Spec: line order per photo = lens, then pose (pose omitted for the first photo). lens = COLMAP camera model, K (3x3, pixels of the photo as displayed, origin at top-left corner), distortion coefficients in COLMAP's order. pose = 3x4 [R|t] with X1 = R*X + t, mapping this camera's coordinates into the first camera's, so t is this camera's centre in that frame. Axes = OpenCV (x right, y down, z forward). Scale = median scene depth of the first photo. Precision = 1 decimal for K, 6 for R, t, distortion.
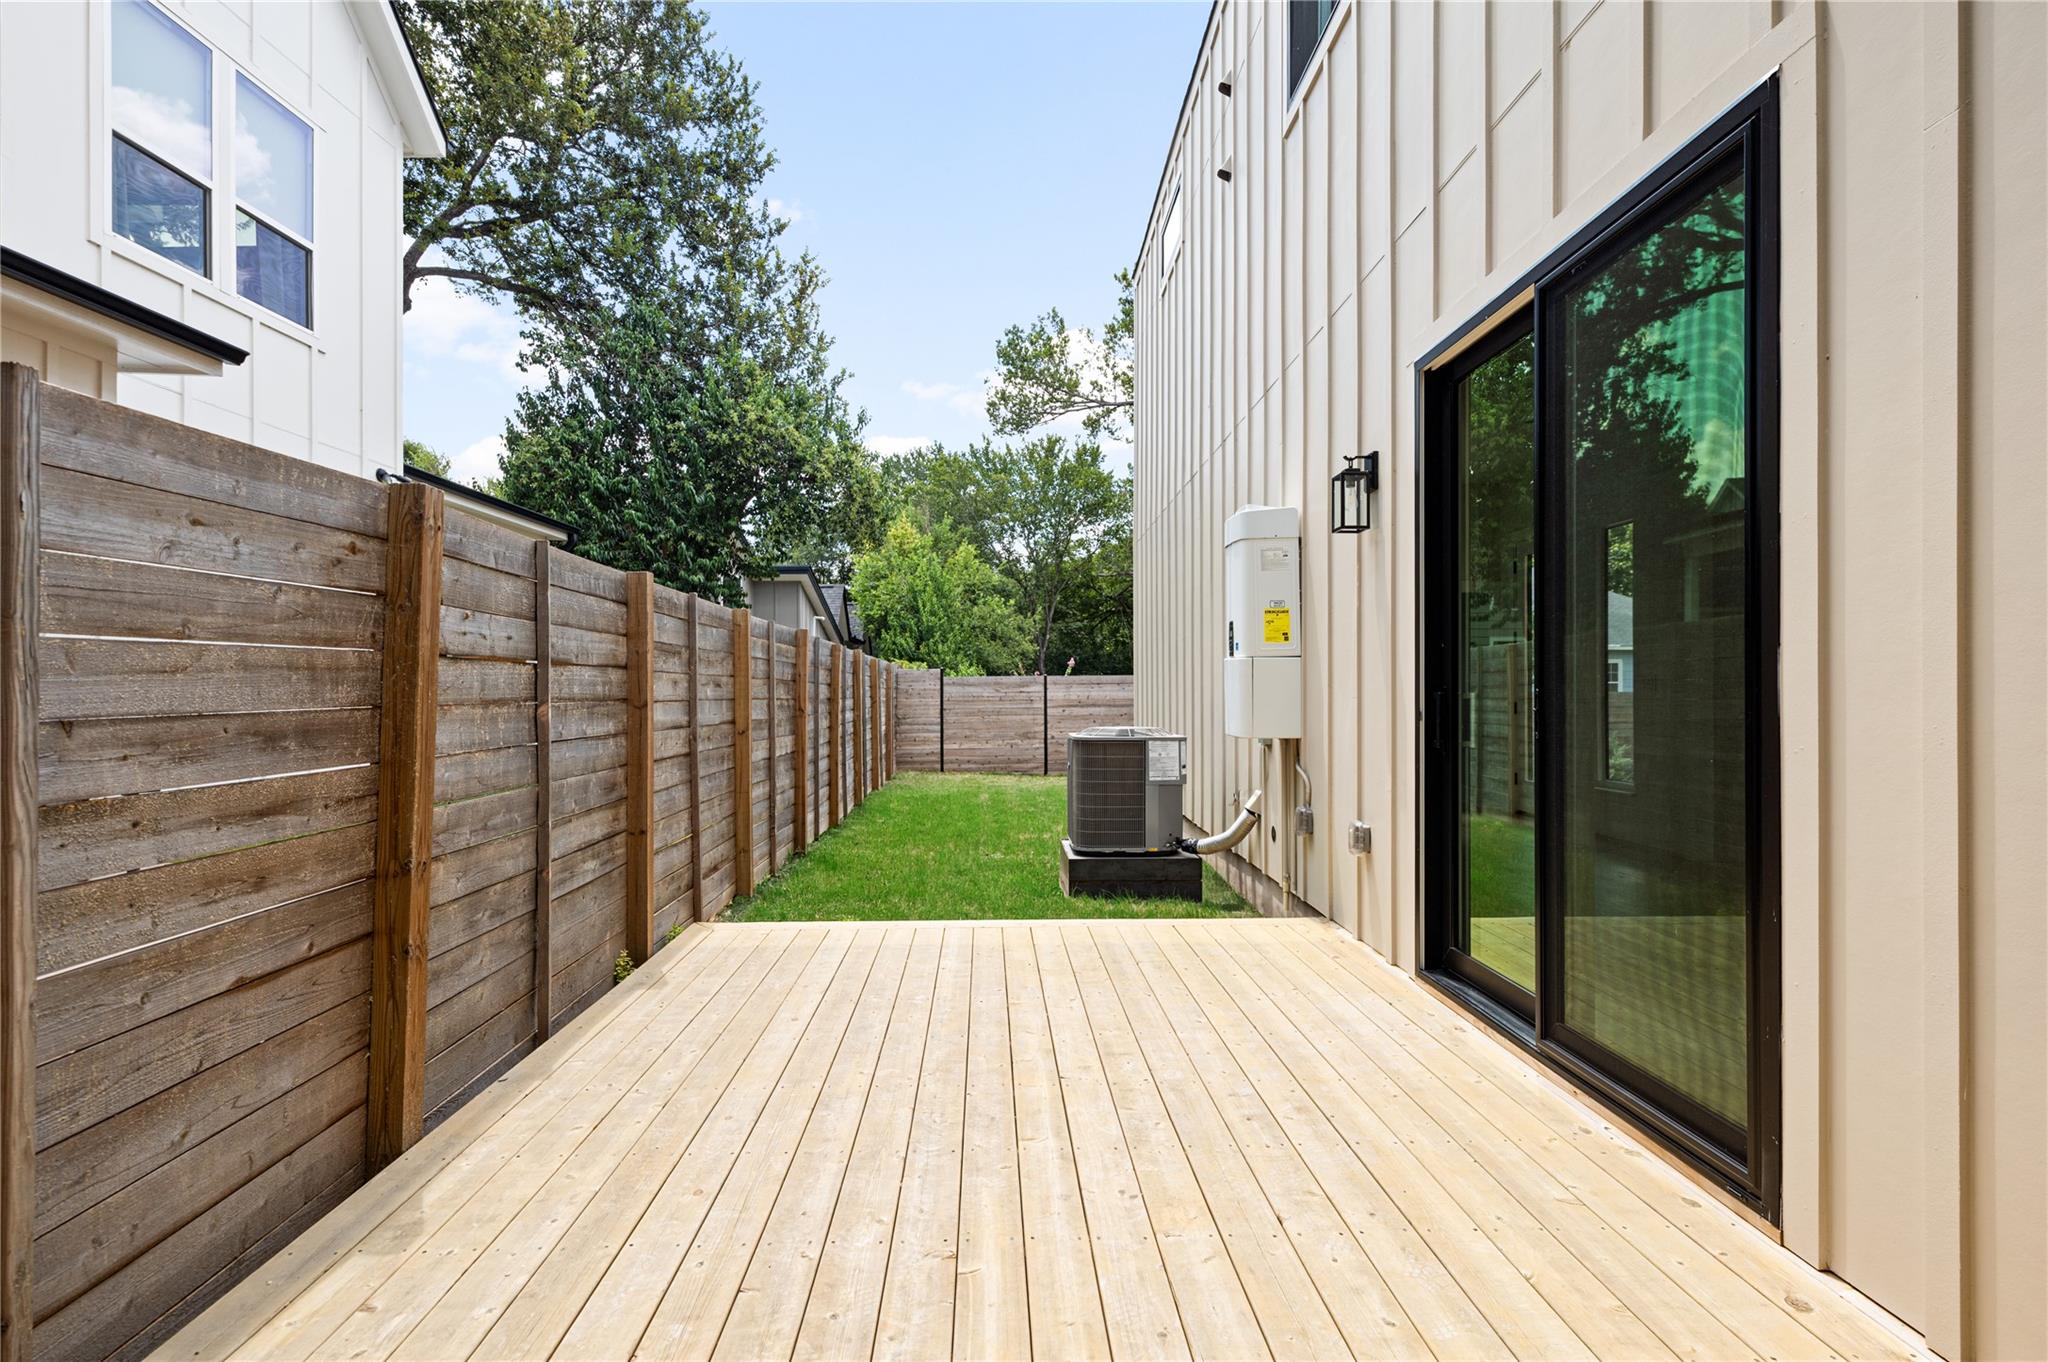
lens RADIAL K [[978.1, 0, 1030.8], [0, 978.1, 692.0], [0, 0, 1]] dist [0.003417, -0.000104]
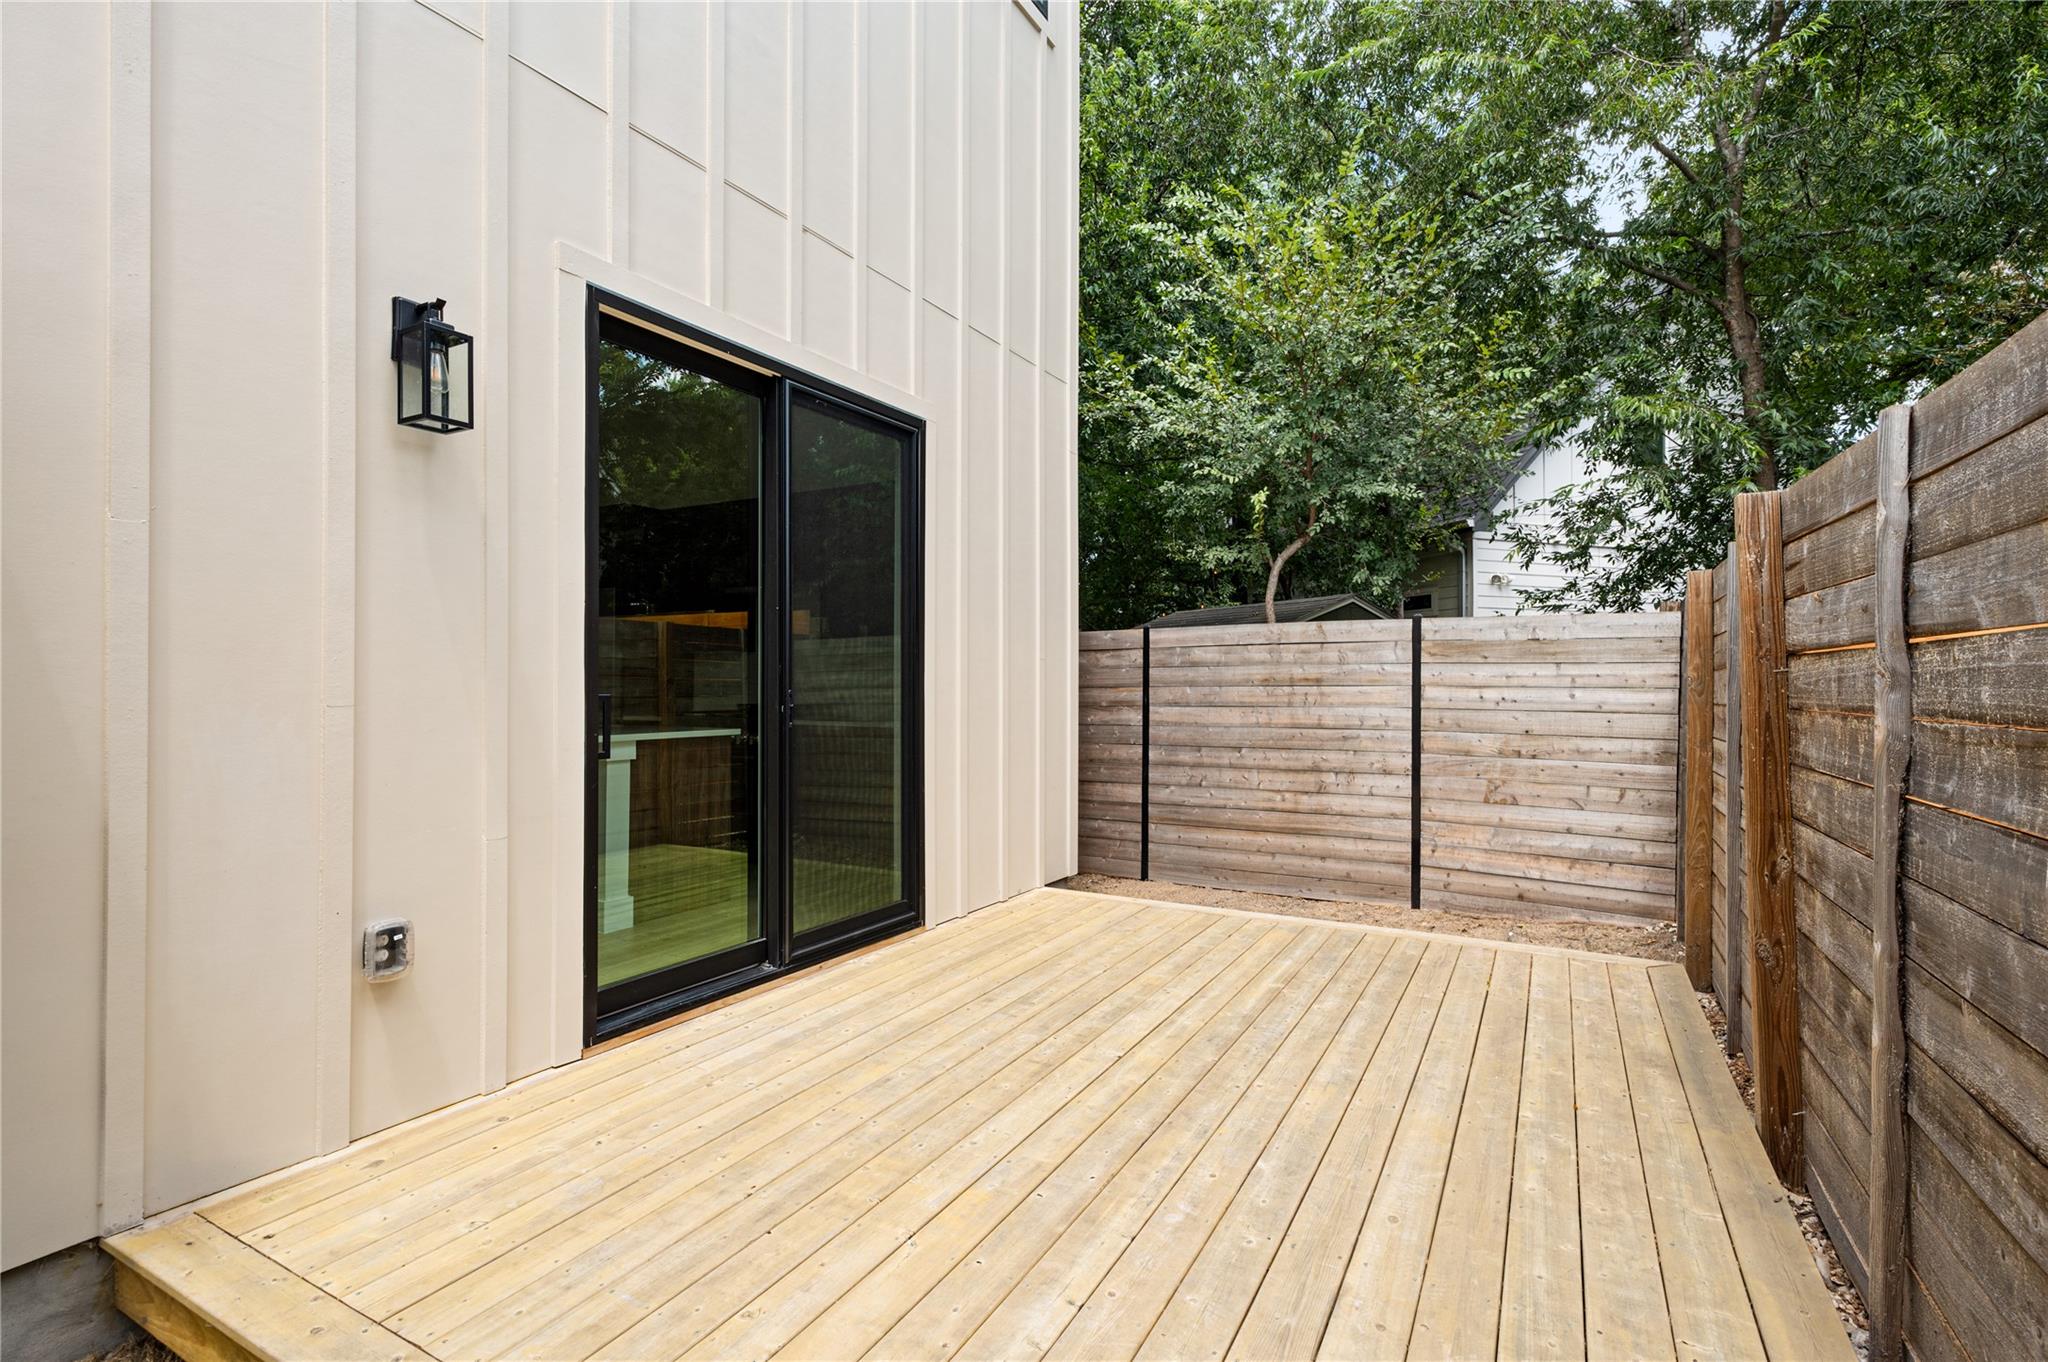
lens RADIAL K [[964.6, 0, 1035.4], [0, 964.6, 686.9], [0, 0, 1]] dist [0.001544, -0.000096]
pose [[-0.857483, 0.000728, 0.514512, -0.314586], [0.002168, 0.999995, 0.002199, -0.006498], [-0.514508, 0.003001, -0.857480, 1.424882]]
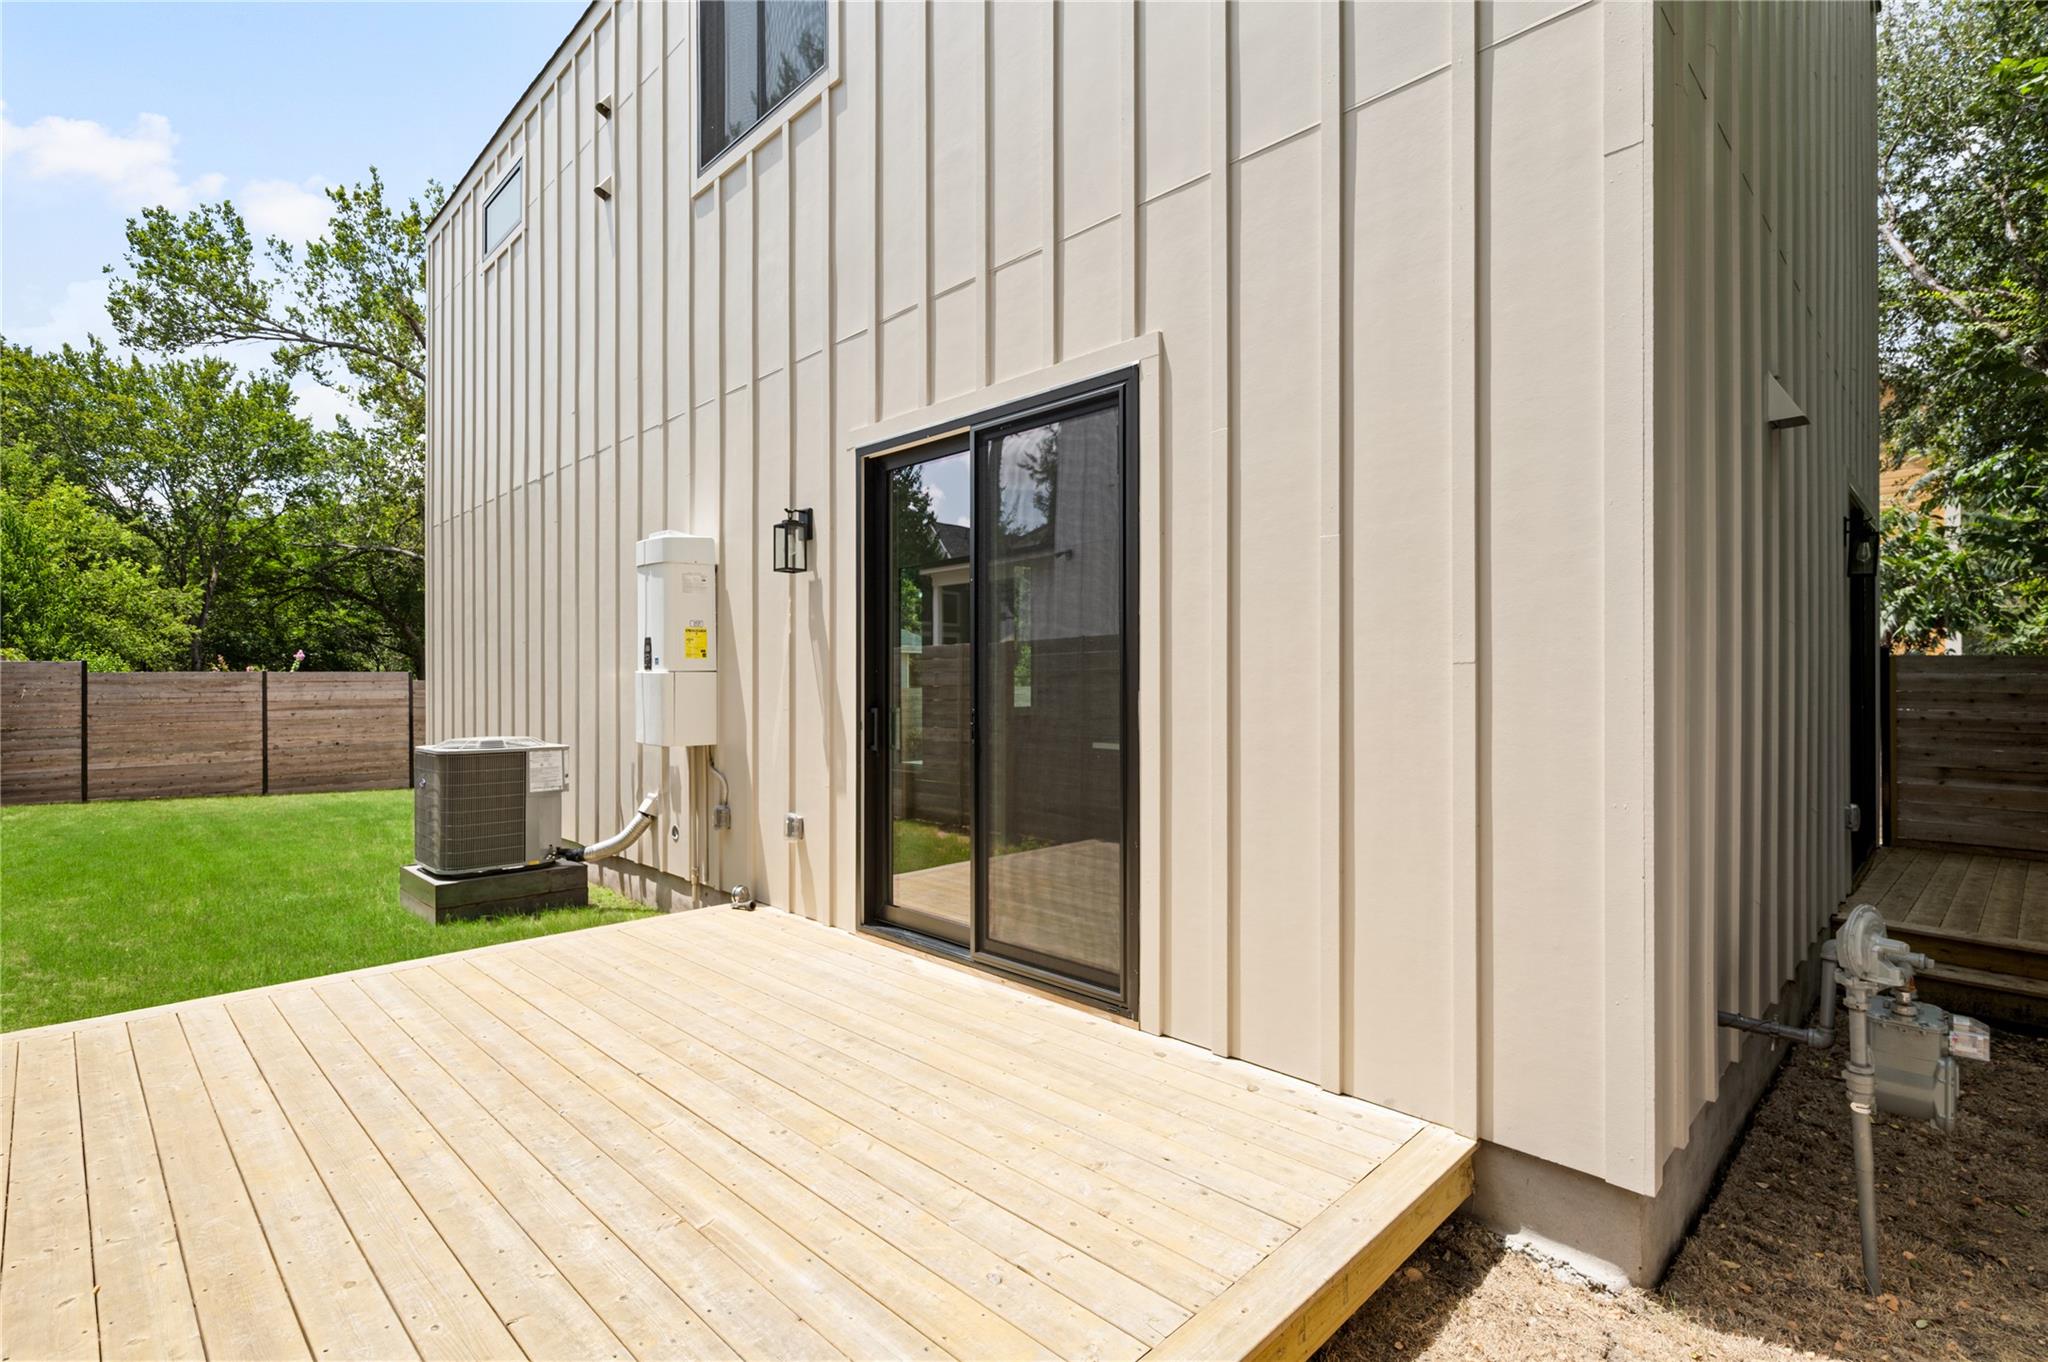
lens RADIAL K [[948.6, 0, 1038.0], [0, 948.6, 680.7], [0, 0, 1]] dist [0.001591, -0.000813]
pose [[0.722661, -0.000184, 0.691203, -0.277651], [0.001447, 0.999998, -0.001246, -0.031368], [-0.691202, 0.001901, 0.722660, -0.053458]]
